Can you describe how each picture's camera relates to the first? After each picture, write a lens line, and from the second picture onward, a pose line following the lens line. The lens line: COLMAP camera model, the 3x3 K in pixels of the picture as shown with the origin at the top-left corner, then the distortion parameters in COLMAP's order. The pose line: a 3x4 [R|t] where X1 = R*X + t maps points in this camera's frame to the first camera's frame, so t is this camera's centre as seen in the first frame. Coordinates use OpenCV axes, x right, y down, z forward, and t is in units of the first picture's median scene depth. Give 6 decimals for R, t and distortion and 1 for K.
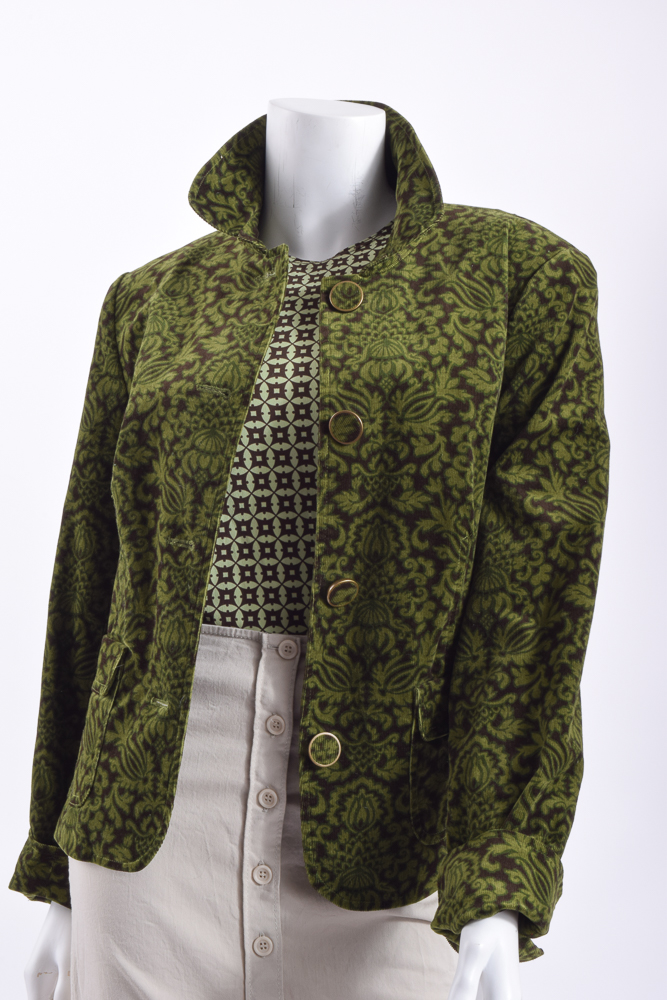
lens RADIAL K [[1862.6, 0, 333.5], [0, 1862.6, 500.0], [0, 0, 1]] dist [0.015385, 0.036146]
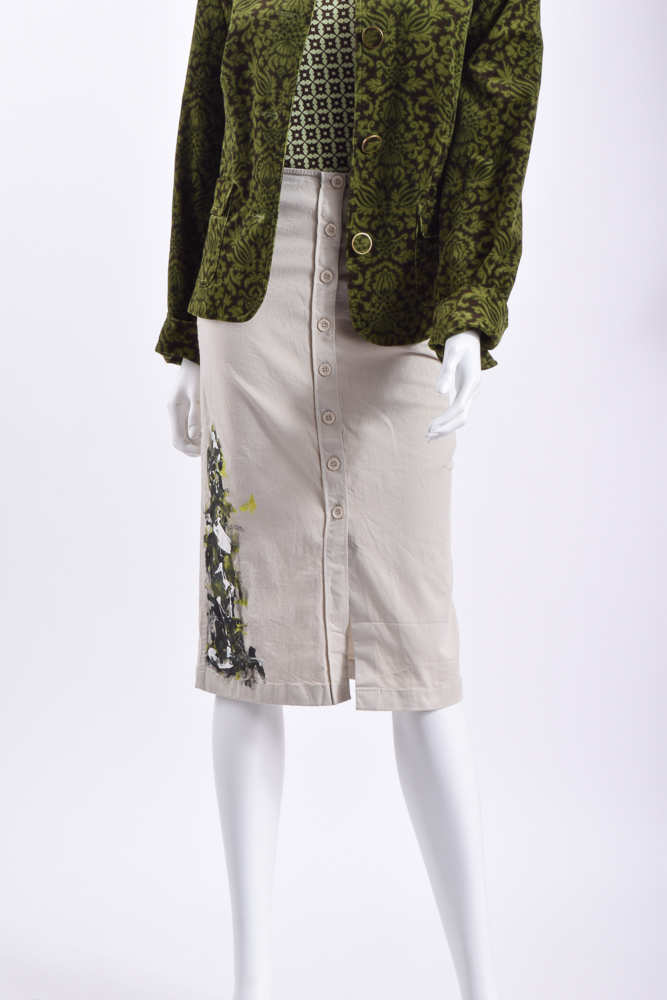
lens RADIAL K [[2259.4, 0, 333.5], [0, 2259.4, 500.0], [0, 0, 1]] dist [0.111915, -0.063453]
pose [[0.999867, -0.015825, -0.004008, -0.024619], [0.016247, 0.988608, 0.149637, 0.059660], [0.001595, -0.149682, 0.988733, -0.952832]]
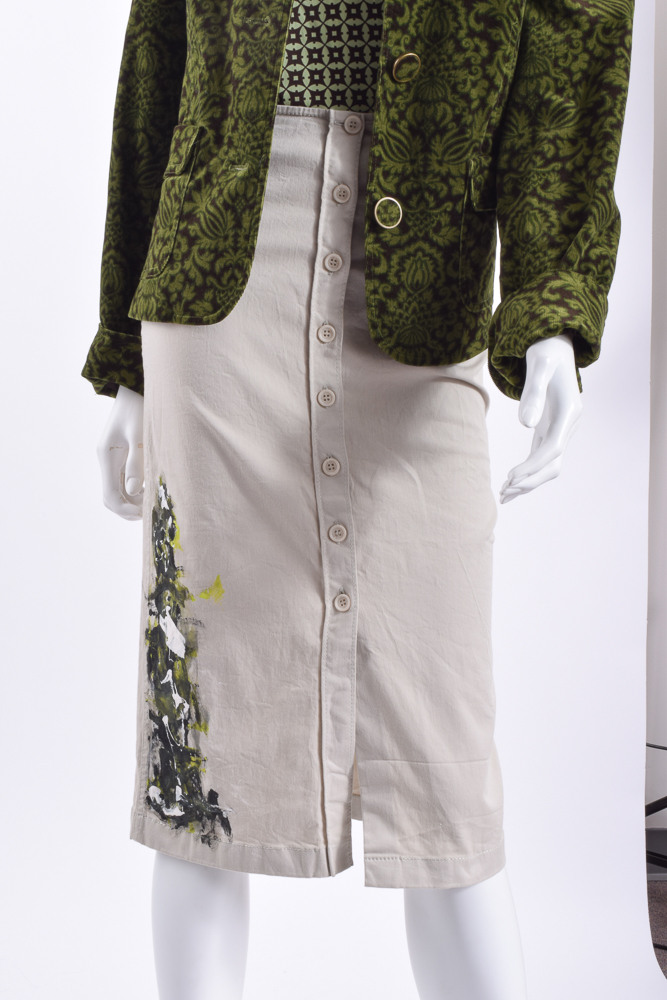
lens RADIAL K [[1380.5, 0, 333.5], [0, 1380.5, 500.0], [0, 0, 1]] dist [-0.015283, -0.052617]
pose [[0.995348, -0.002542, 0.096316, -0.115005], [-0.008618, 0.993296, 0.115281, 0.206903], [-0.095963, -0.115575, 0.988652, 0.173538]]
